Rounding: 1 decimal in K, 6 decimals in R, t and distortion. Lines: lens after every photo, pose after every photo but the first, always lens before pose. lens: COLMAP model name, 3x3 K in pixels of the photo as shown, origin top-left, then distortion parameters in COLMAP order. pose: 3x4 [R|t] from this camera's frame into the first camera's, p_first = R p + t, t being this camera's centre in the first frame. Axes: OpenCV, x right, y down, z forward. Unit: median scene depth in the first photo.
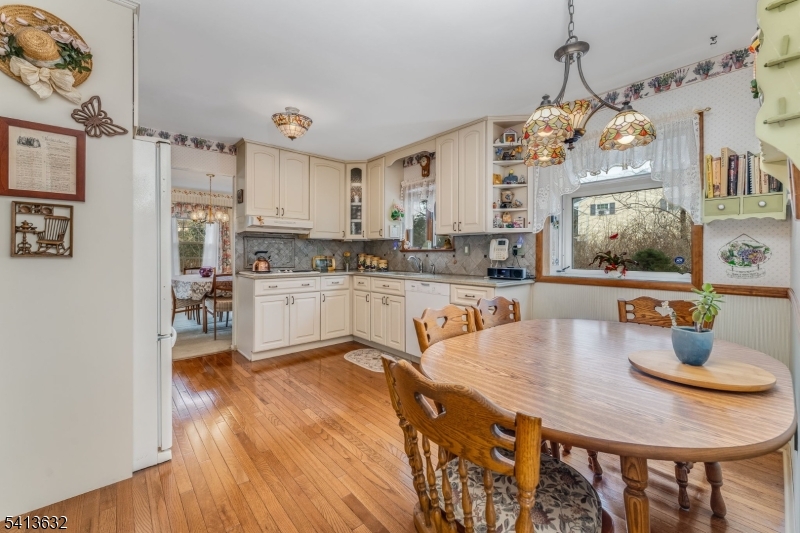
lens RADIAL K [[329.4, 0, 397.3], [0, 329.4, 254.2], [0, 0, 1]] dist [-0.000754, -0.000206]
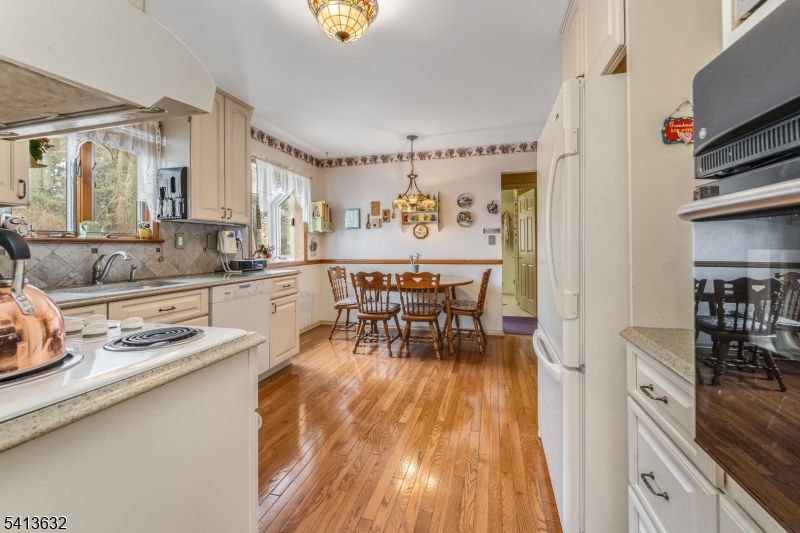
lens RADIAL K [[329.2, 0, 399.0], [0, 329.2, 245.0], [0, 0, 1]] dist [-0.000098, -0.000088]
pose [[-0.551044, 0.004836, 0.834462, -0.625096], [0.005972, 0.999980, -0.001852, -0.000875], [-0.834455, 0.003963, -0.551062, 0.922191]]
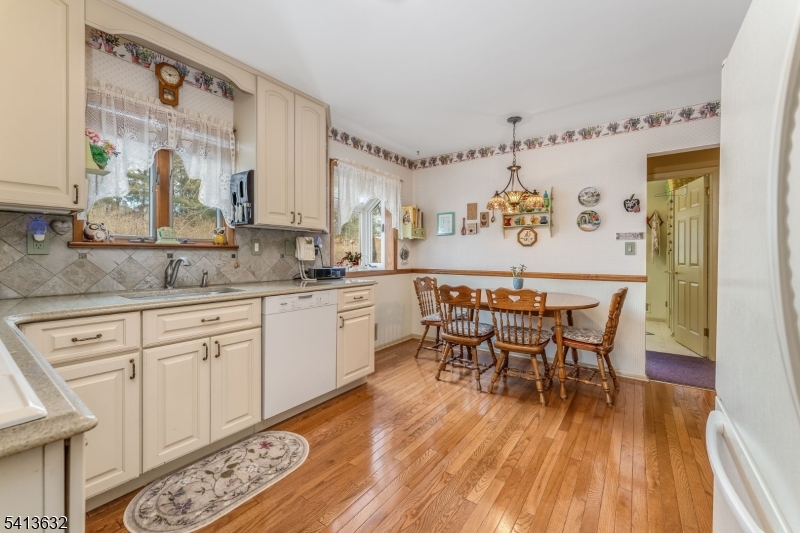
lens RADIAL K [[325.7, 0, 400.6], [0, 325.7, 257.1], [0, 0, 1]] dist [0.000483, -0.000352]
pose [[-0.231454, -0.009908, 0.972795, -0.525743], [-0.005636, 0.999945, 0.008844, -0.000324], [-0.972830, -0.003436, -0.231497, 0.790954]]
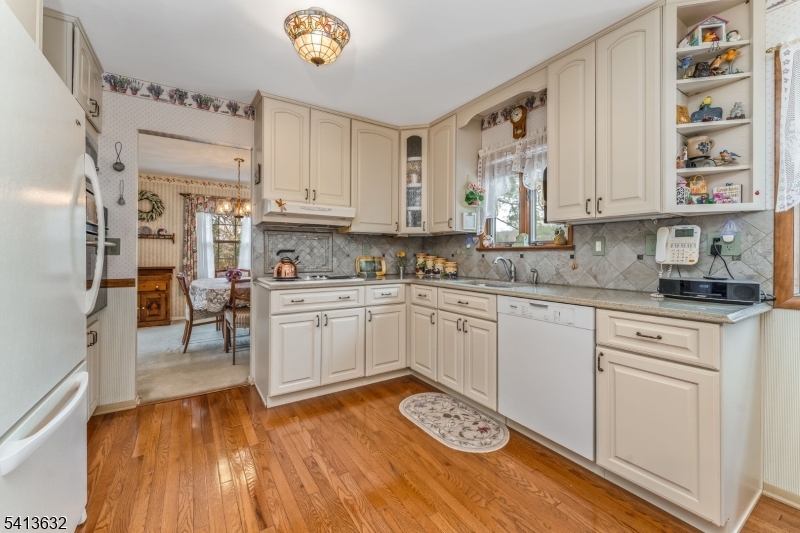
lens RADIAL K [[329.4, 0, 397.3], [0, 329.4, 254.2], [0, 0, 1]] dist [-0.000754, -0.000206]
pose [[0.989298, 0.000574, -0.145909, -0.063630], [-0.001075, 0.999994, -0.003355, 0.003005], [0.145907, 0.003476, 0.989292, 0.317220]]
